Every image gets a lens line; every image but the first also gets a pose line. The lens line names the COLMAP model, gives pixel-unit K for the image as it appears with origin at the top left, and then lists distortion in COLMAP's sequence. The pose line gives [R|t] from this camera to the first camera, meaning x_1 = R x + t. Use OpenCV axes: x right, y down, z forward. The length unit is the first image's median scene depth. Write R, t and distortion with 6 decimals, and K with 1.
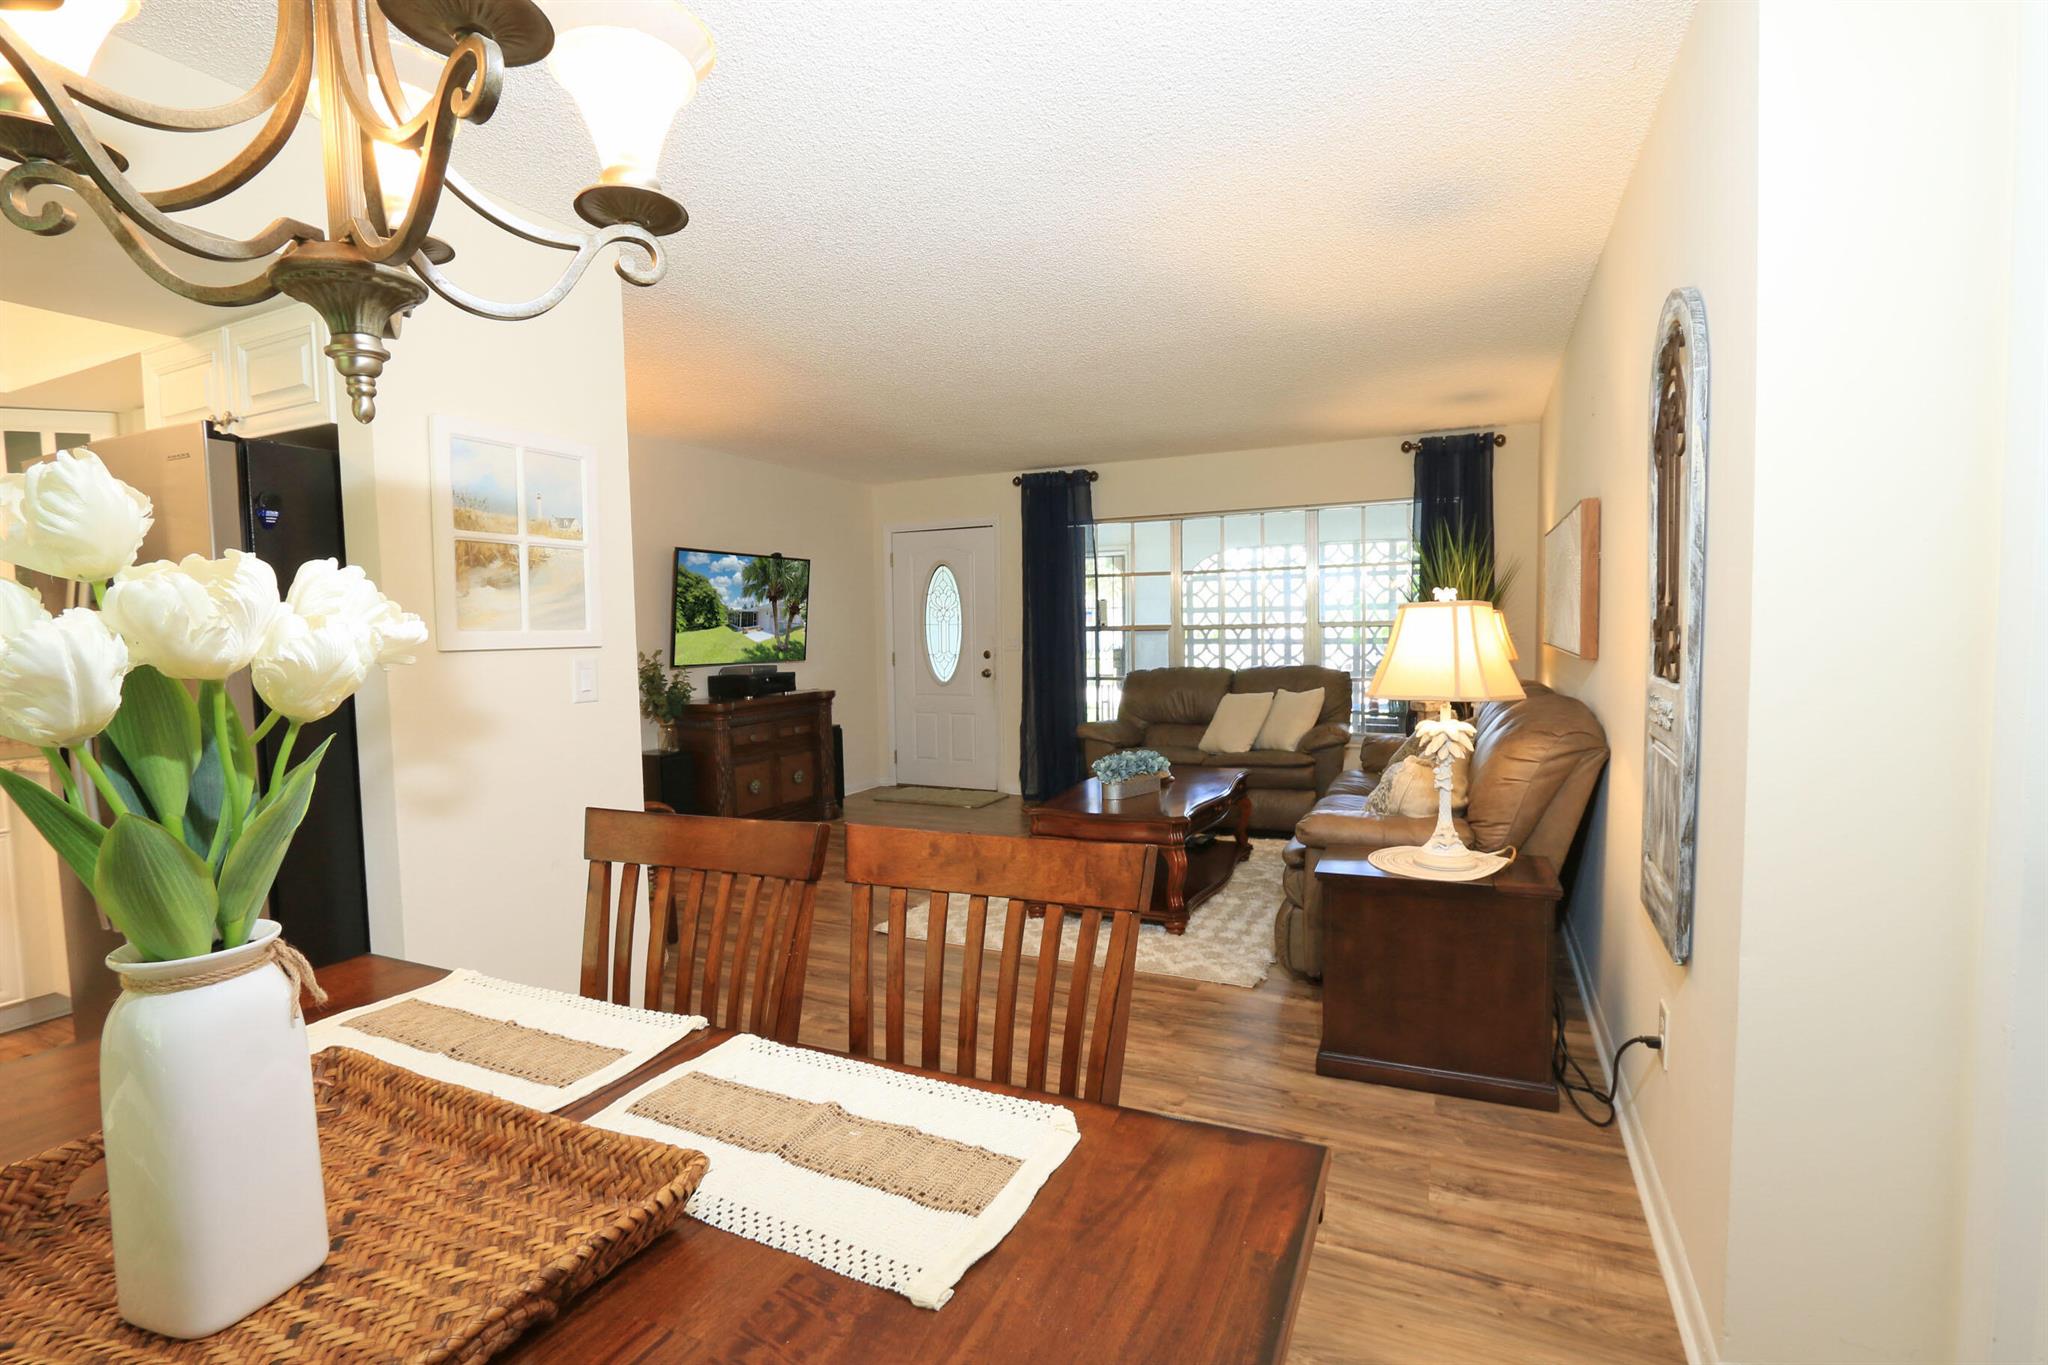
lens RADIAL K [[937.6, 0, 1017.1], [0, 937.6, 702.3], [0, 0, 1]] dist [-0.018672, 0.002770]
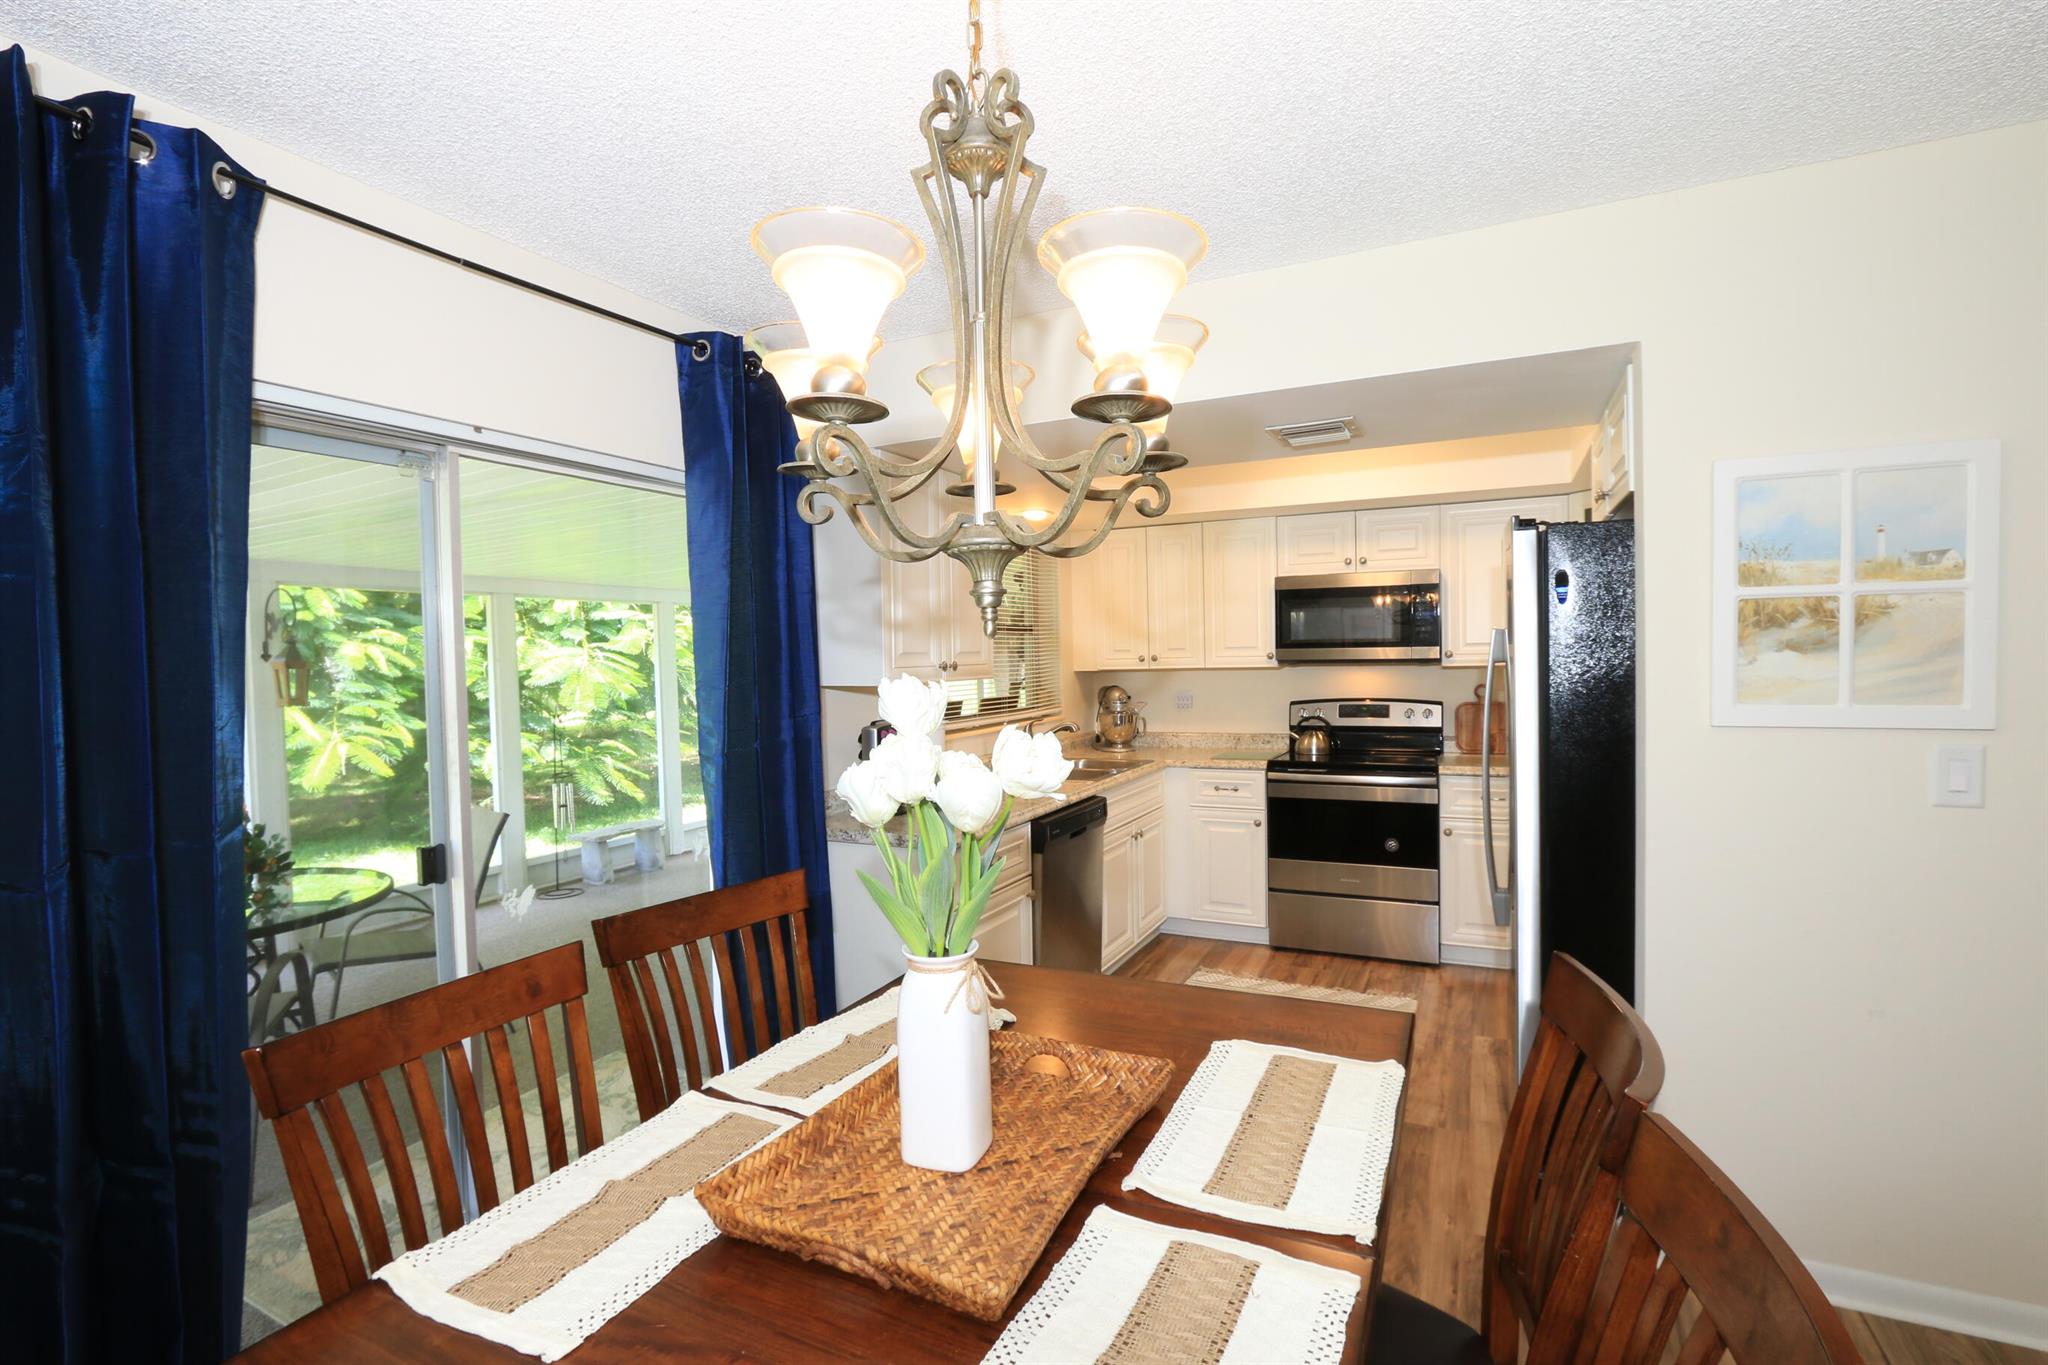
lens RADIAL K [[937.6, 0, 1029.7], [0, 937.6, 681.7], [0, 0, 1]] dist [-0.018672, 0.002770]
pose [[0.001364, 0.046006, -0.998940, 0.103213], [-0.058443, 0.997237, 0.045847, -0.039476], [0.998290, 0.058318, 0.004049, 0.136966]]
